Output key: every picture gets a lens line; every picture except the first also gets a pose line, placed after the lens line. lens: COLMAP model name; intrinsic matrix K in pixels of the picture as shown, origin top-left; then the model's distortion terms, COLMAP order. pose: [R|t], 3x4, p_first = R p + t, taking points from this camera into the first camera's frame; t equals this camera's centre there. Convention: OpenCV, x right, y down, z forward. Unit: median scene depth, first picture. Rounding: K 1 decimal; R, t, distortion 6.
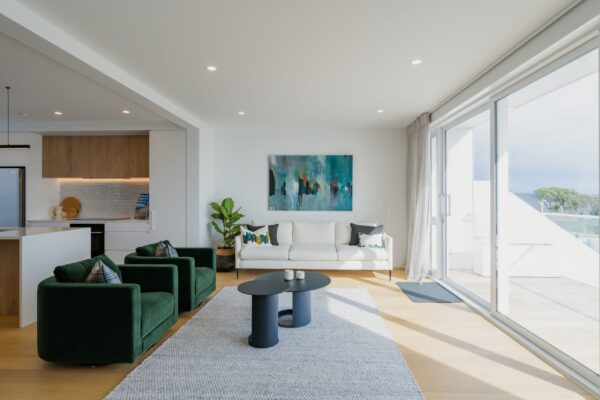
lens RADIAL K [[310.3, 0, 300.0], [0, 310.3, 200.0], [0, 0, 1]] dist [0.001868, 0.000698]
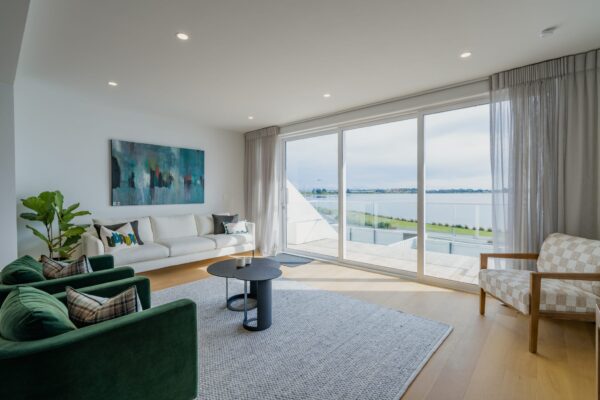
lens RADIAL K [[279.5, 0, 300.0], [0, 279.5, 200.0], [0, 0, 1]] dist [0.001385, 0.000130]
pose [[0.633715, -0.022989, 0.773225, -0.364424], [0.008559, 0.999706, 0.022708, 0.005117], [-0.773520, -0.007773, 0.633725, 0.137586]]
